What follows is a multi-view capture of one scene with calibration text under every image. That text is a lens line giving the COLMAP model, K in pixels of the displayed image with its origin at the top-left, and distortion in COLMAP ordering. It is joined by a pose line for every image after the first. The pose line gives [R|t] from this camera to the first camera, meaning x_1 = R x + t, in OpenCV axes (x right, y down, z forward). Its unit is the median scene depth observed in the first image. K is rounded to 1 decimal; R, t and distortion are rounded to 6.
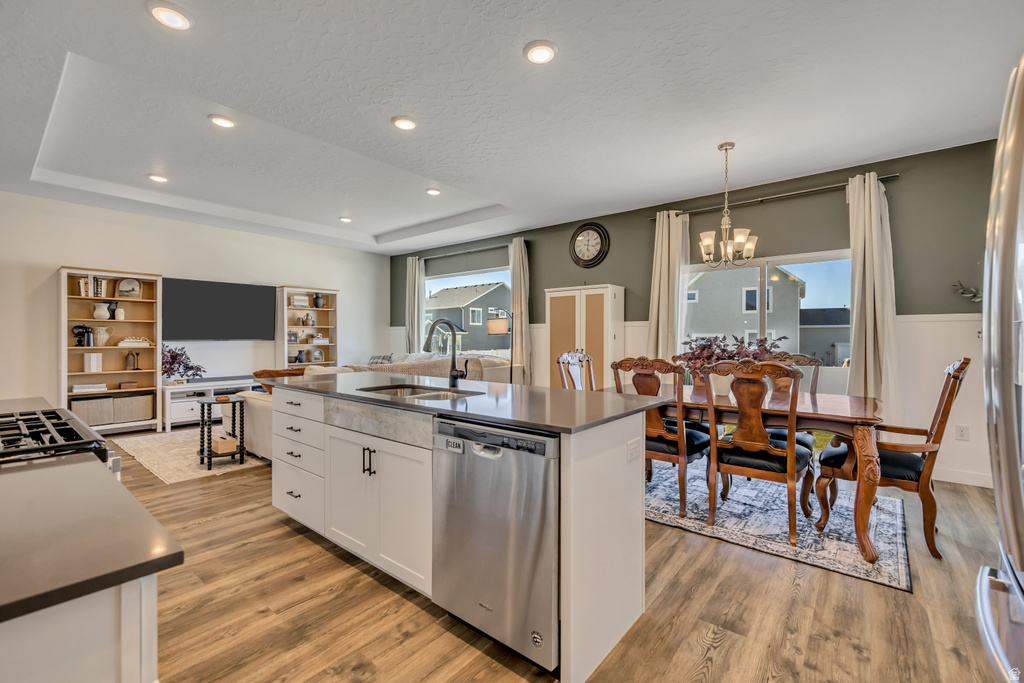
lens RADIAL K [[441.7, 0, 512.0], [0, 441.7, 341.5], [0, 0, 1]] dist [-0.002176, -0.000042]
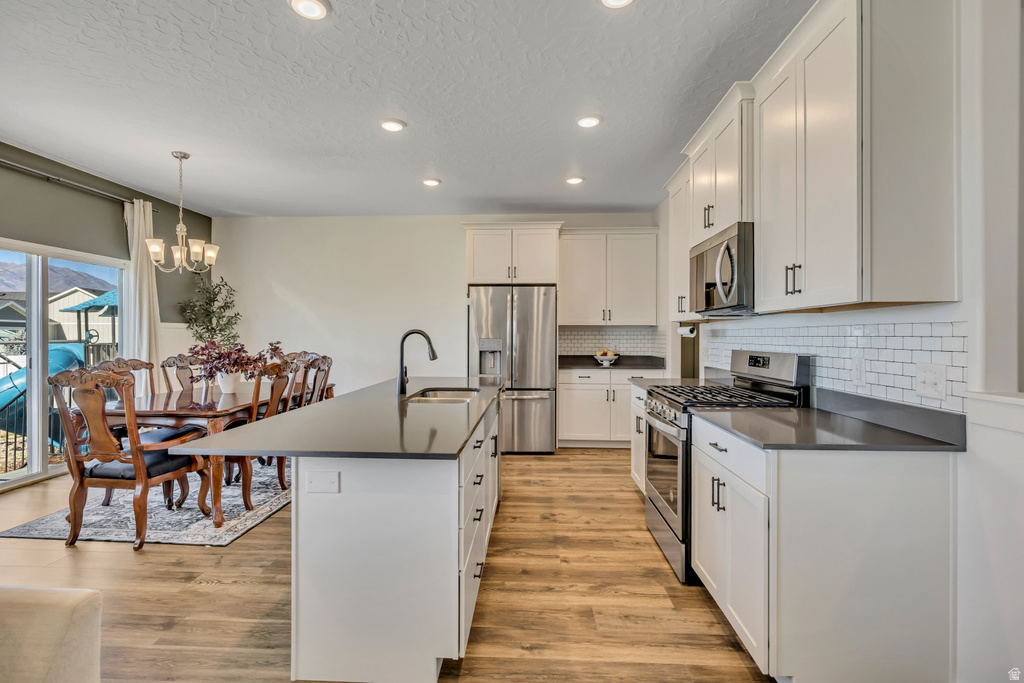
lens RADIAL K [[470.8, 0, 505.4], [0, 470.8, 336.6], [0, 0, 1]] dist [-0.001250, 0.000067]
pose [[-0.591233, -0.006390, 0.806476, -0.563612], [0.002130, 0.999953, 0.009484, -0.020840], [-0.806498, 0.007325, -0.591191, 0.701277]]
